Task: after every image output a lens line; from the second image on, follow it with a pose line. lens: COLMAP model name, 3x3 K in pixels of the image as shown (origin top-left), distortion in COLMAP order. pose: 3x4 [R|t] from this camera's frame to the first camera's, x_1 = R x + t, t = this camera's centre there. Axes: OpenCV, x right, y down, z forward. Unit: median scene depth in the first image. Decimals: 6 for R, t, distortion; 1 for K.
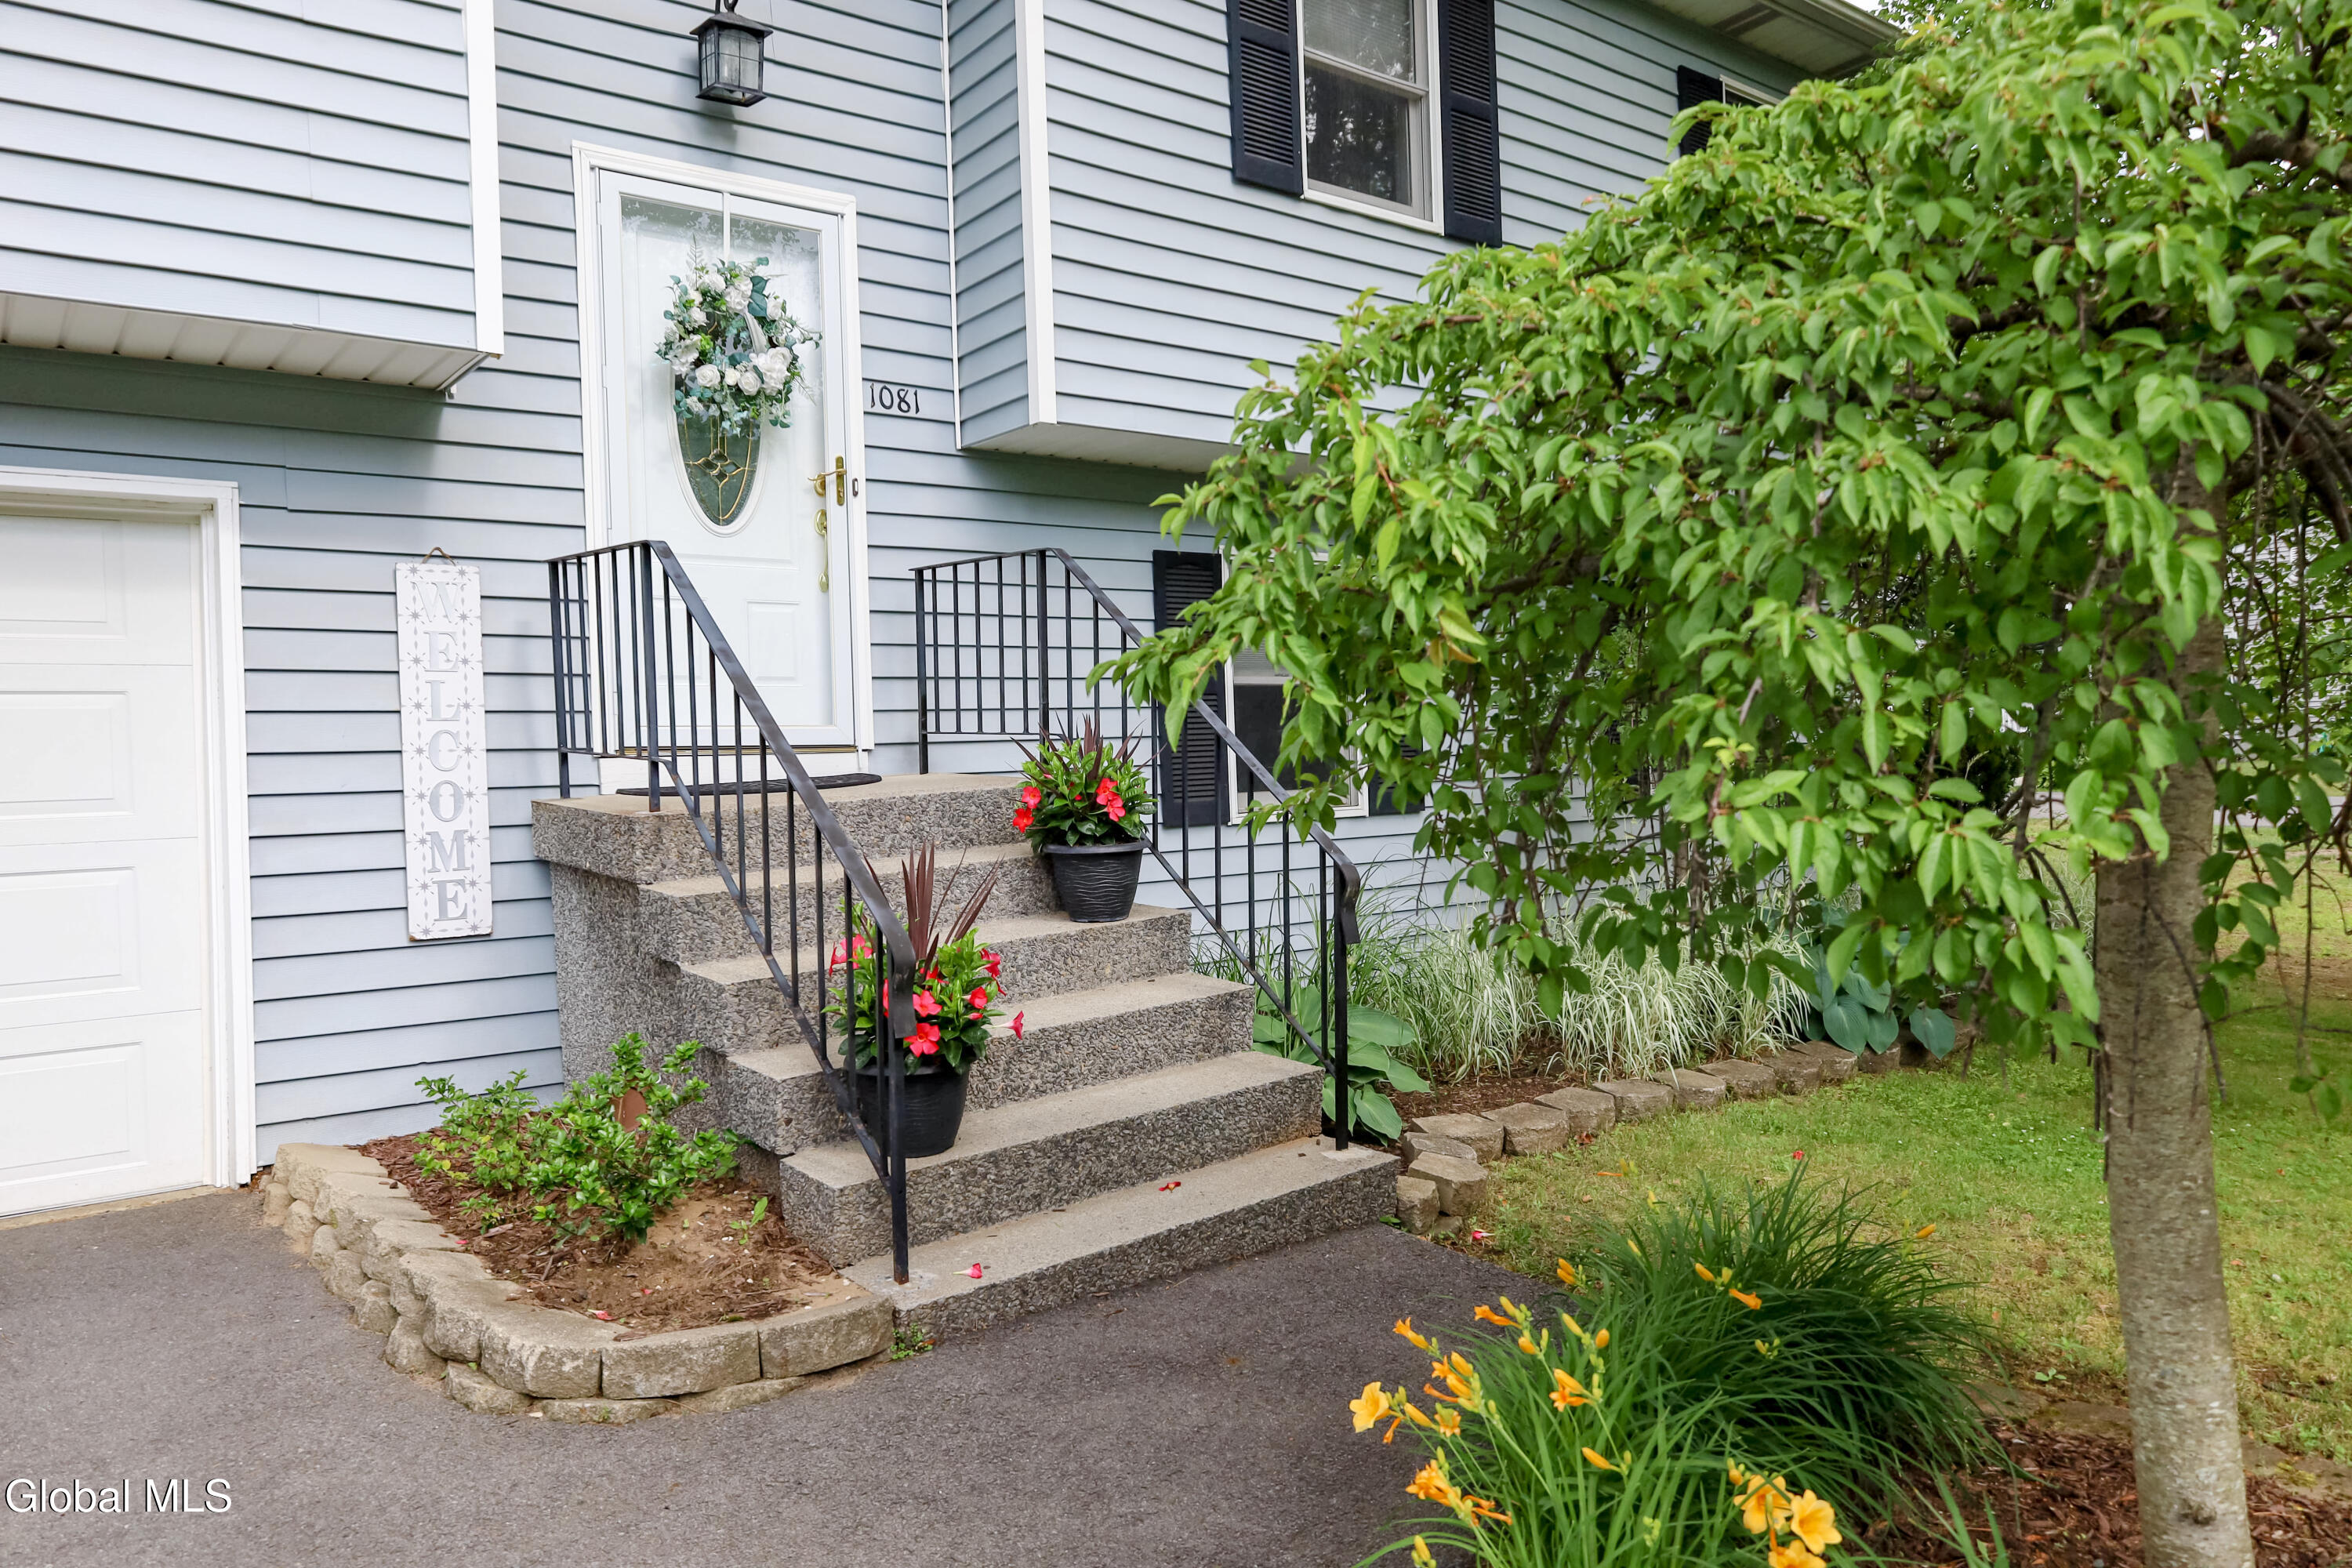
lens RADIAL K [[1597.6, 0, 1176.4], [0, 1597.6, 790.7], [0, 0, 1]] dist [-0.019586, 0.002317]
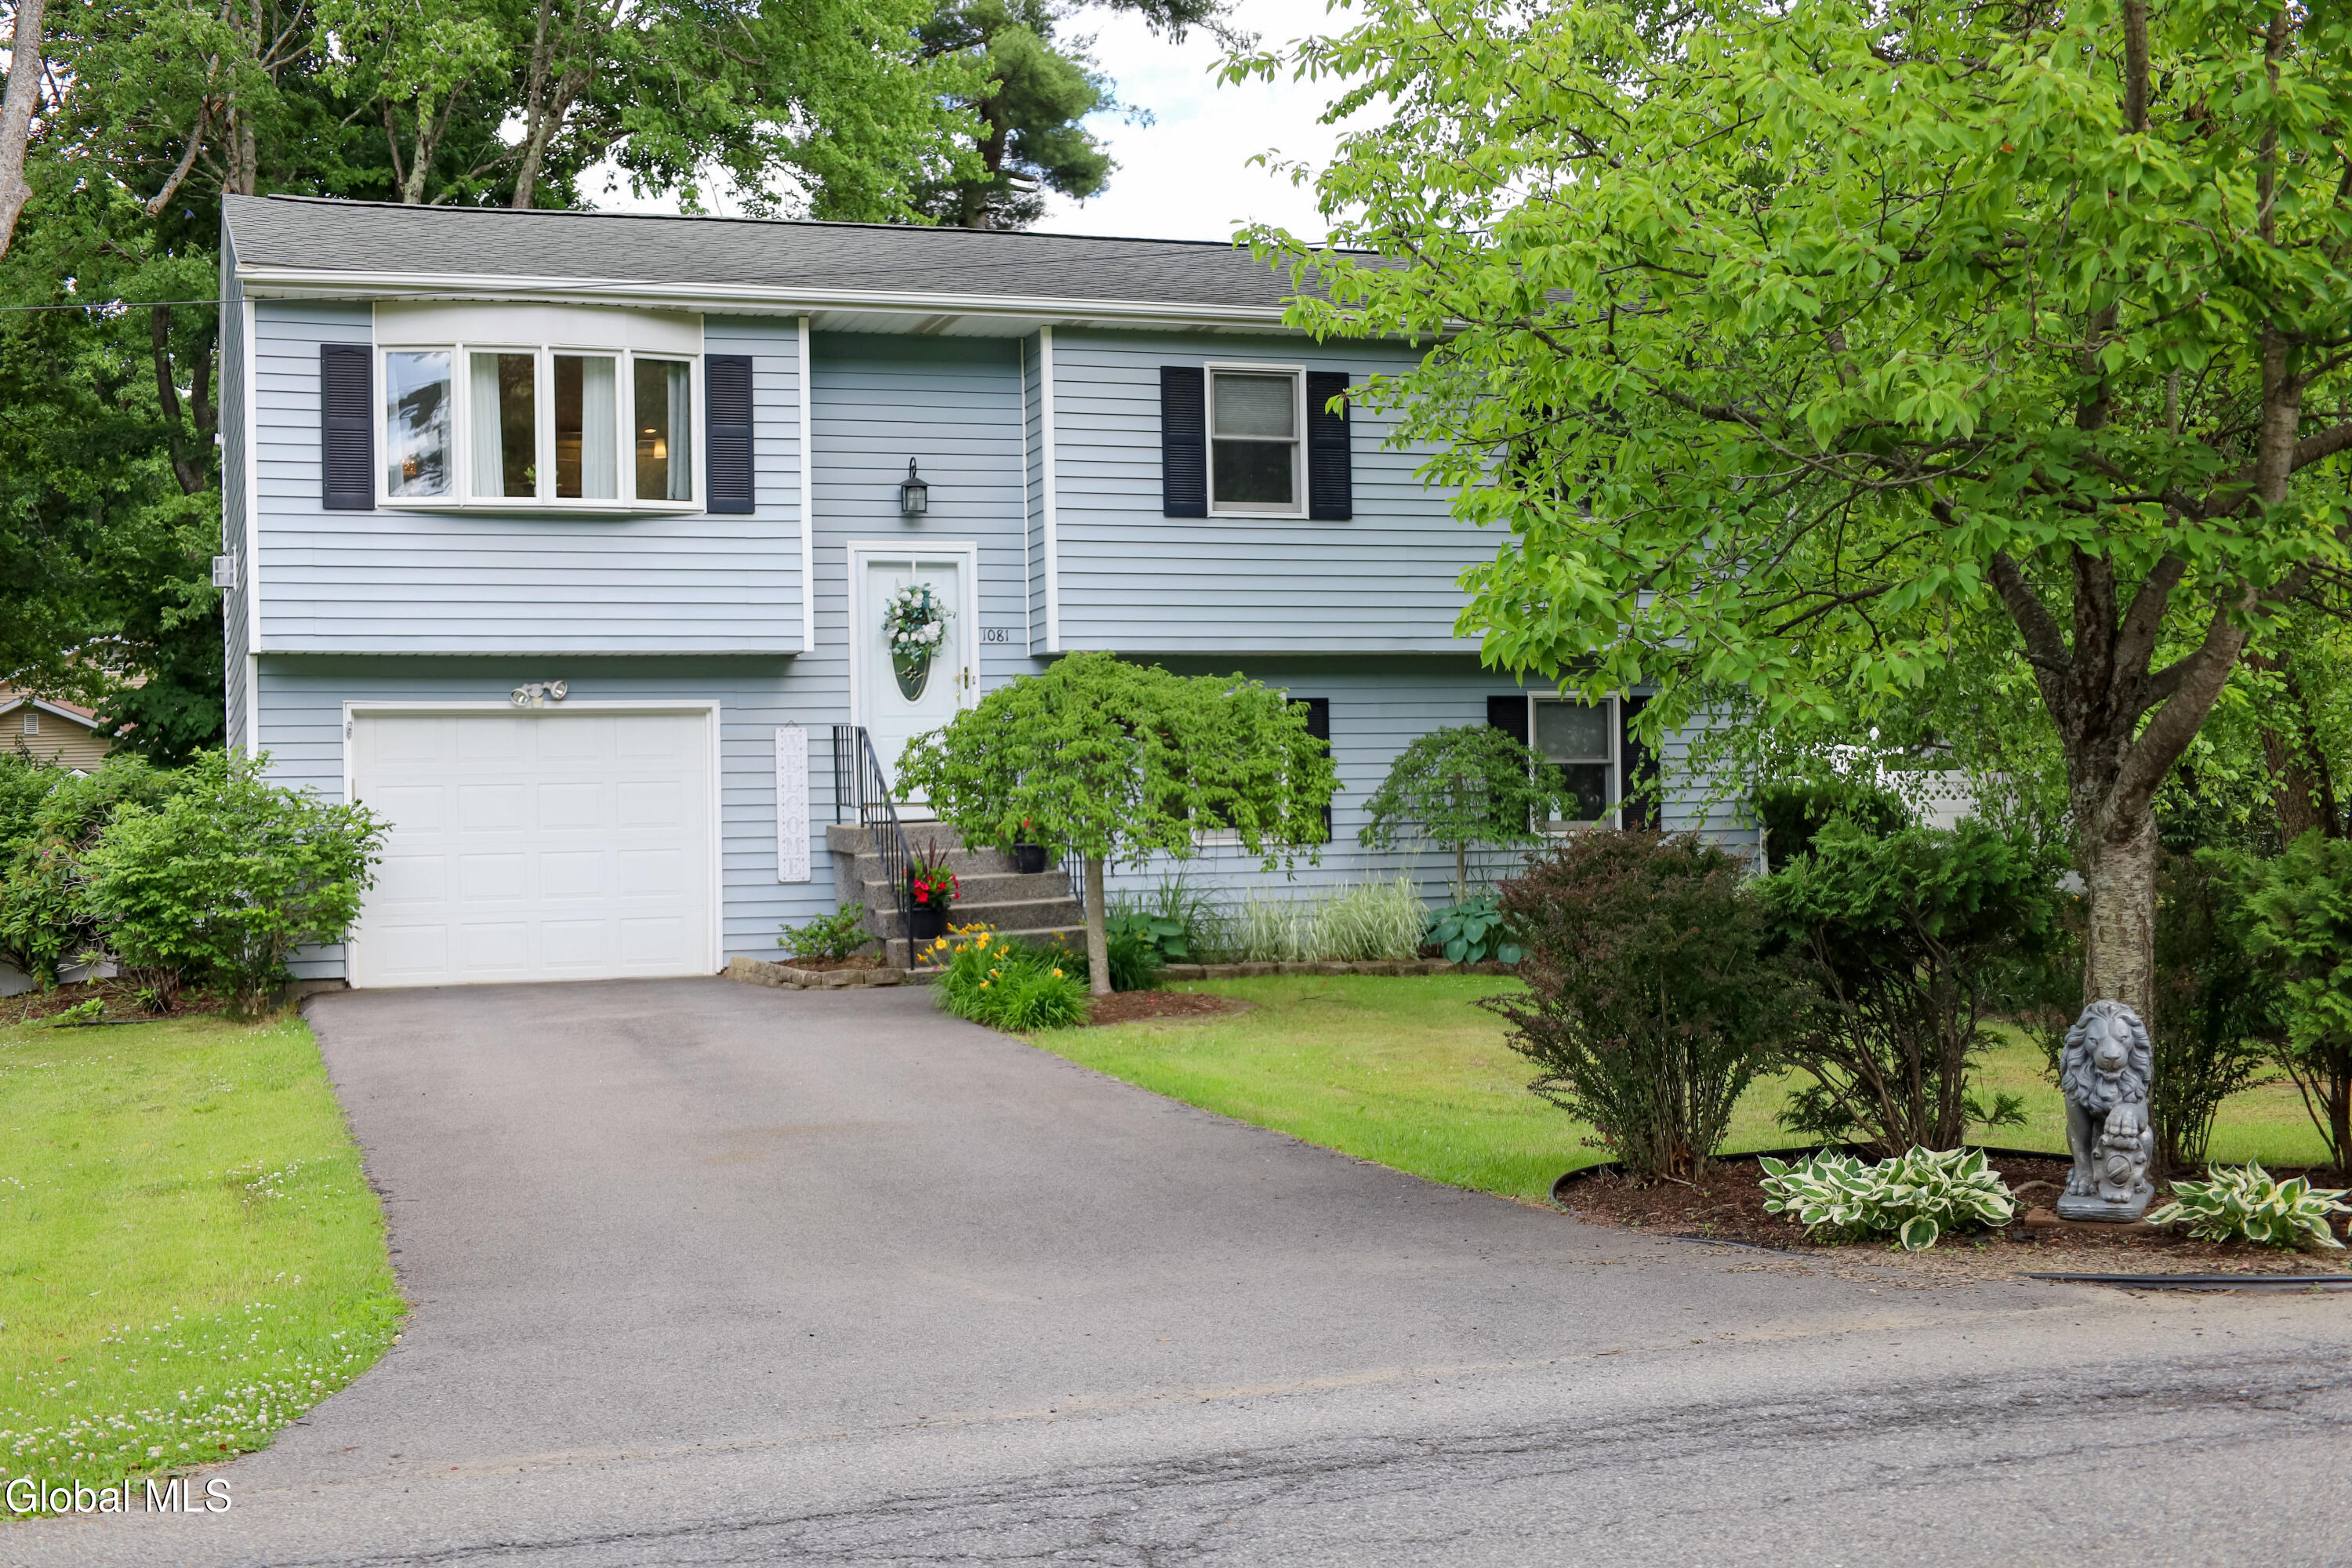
lens RADIAL K [[3108.1, 0, 1176.2], [0, 3108.1, 783.4], [0, 0, 1]] dist [0.008039, 0.000000]
pose [[0.948292, 0.003724, -0.317376, 1.454814], [-0.011894, 0.999646, -0.023809, 0.044221], [0.317175, 0.026352, 0.948001, -3.011606]]
